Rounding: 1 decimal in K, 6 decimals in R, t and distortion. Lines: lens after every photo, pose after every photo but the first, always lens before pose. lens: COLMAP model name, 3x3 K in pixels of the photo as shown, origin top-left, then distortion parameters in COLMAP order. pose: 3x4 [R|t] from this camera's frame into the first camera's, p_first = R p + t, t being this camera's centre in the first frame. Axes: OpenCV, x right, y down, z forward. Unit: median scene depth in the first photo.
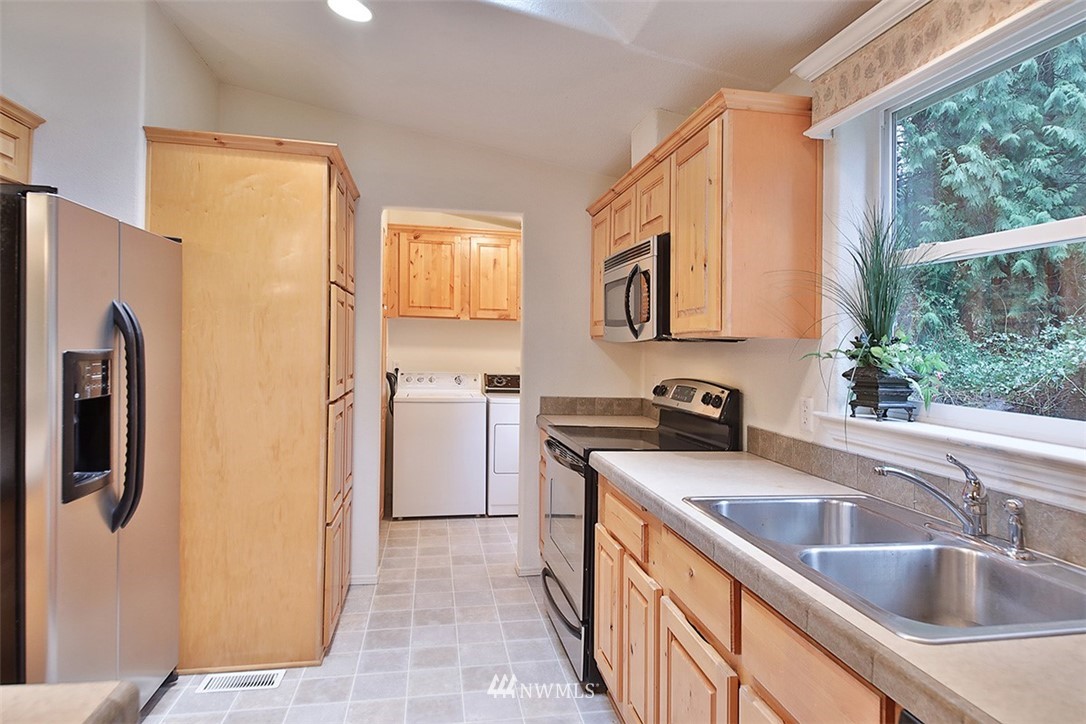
lens RADIAL K [[646.5, 0, 548.8], [0, 646.5, 360.8], [0, 0, 1]] dist [0.026504, -0.012103]
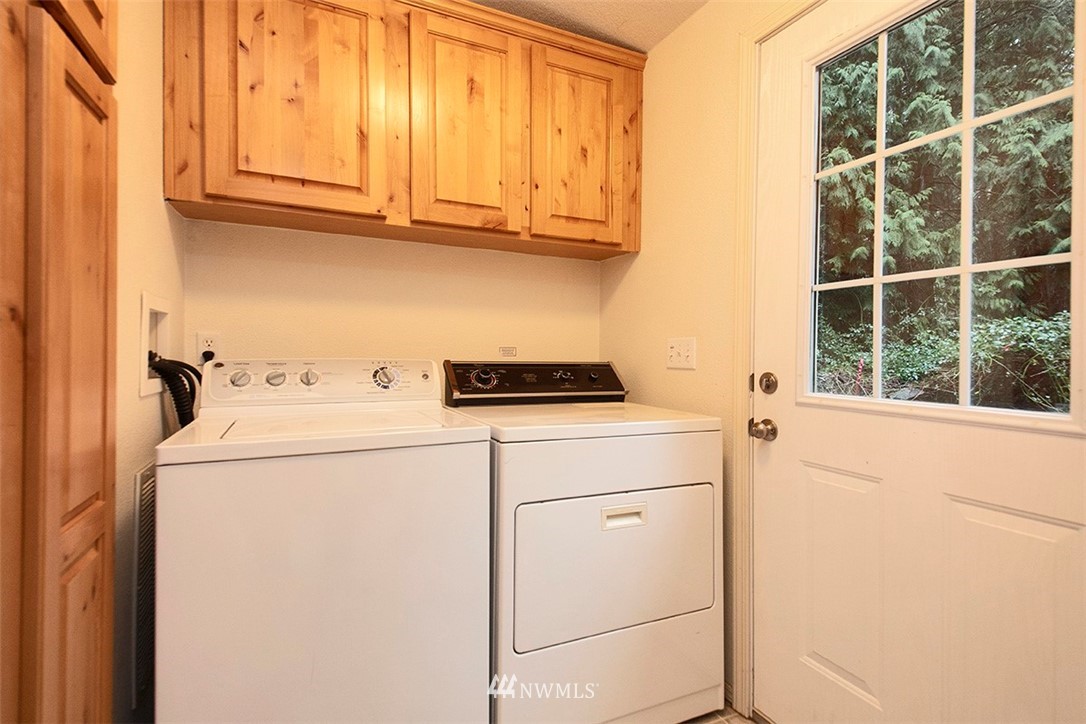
lens RADIAL K [[520.2, 0, 540.1], [0, 520.2, 357.2], [0, 0, 1]] dist [0.021934, 0.000330]
pose [[0.966937, -0.015838, 0.254524, -0.259517], [0.018624, 0.999790, -0.008539, 0.044312], [-0.254336, 0.012997, 0.967029, 1.353683]]
